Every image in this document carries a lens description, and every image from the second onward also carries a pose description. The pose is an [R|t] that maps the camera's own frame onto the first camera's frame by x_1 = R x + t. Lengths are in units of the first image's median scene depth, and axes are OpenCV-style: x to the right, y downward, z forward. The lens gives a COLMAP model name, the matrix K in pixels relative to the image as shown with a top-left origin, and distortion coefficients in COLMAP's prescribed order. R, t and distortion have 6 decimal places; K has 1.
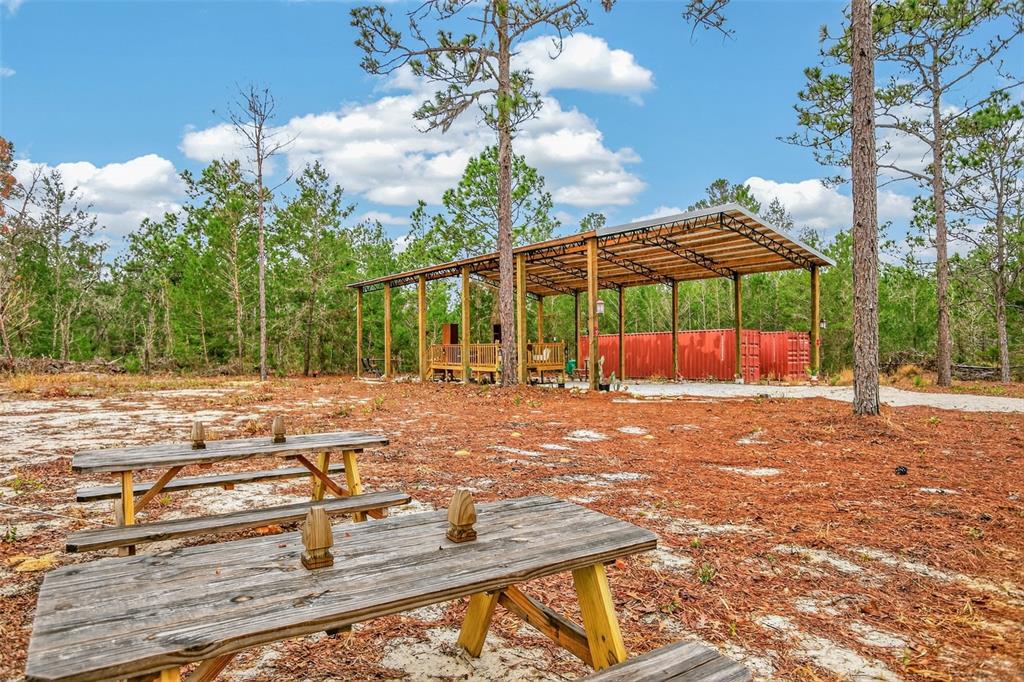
lens RADIAL K [[466.5, 0, 509.2], [0, 466.5, 345.0], [0, 0, 1]] dist [0.000327, -0.000107]
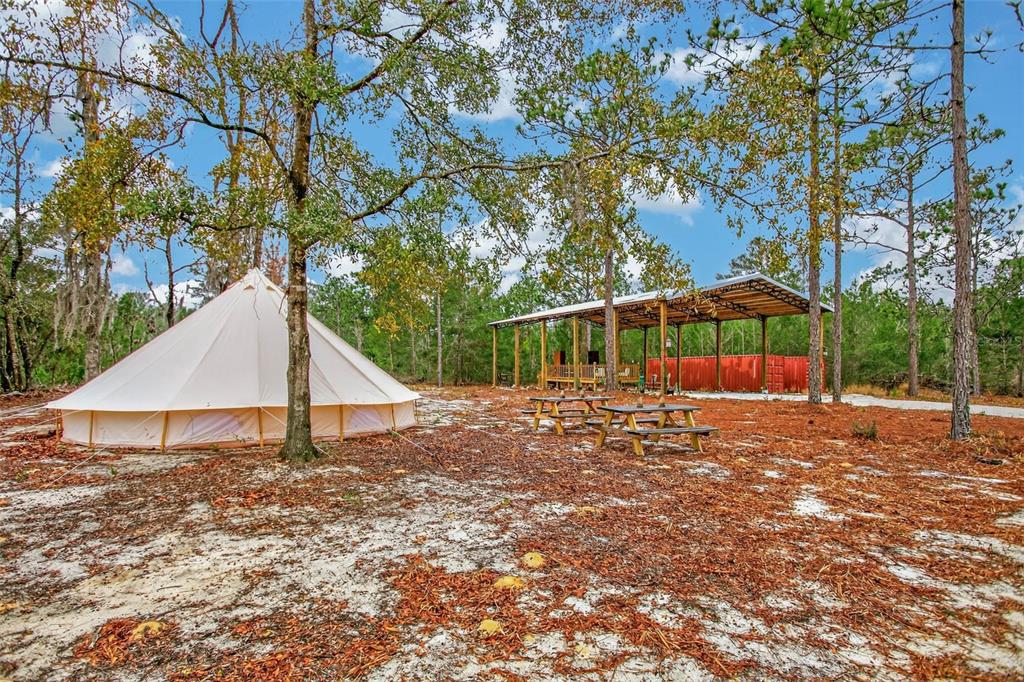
lens RADIAL K [[466.8, 0, 507.8], [0, 466.8, 374.4], [0, 0, 1]] dist [0.009894, -0.000136]
pose [[0.995376, 0.008077, -0.095719, -0.147597], [-0.005862, 0.999709, 0.023398, -0.004774], [0.095880, -0.022729, 0.995133, -0.486539]]
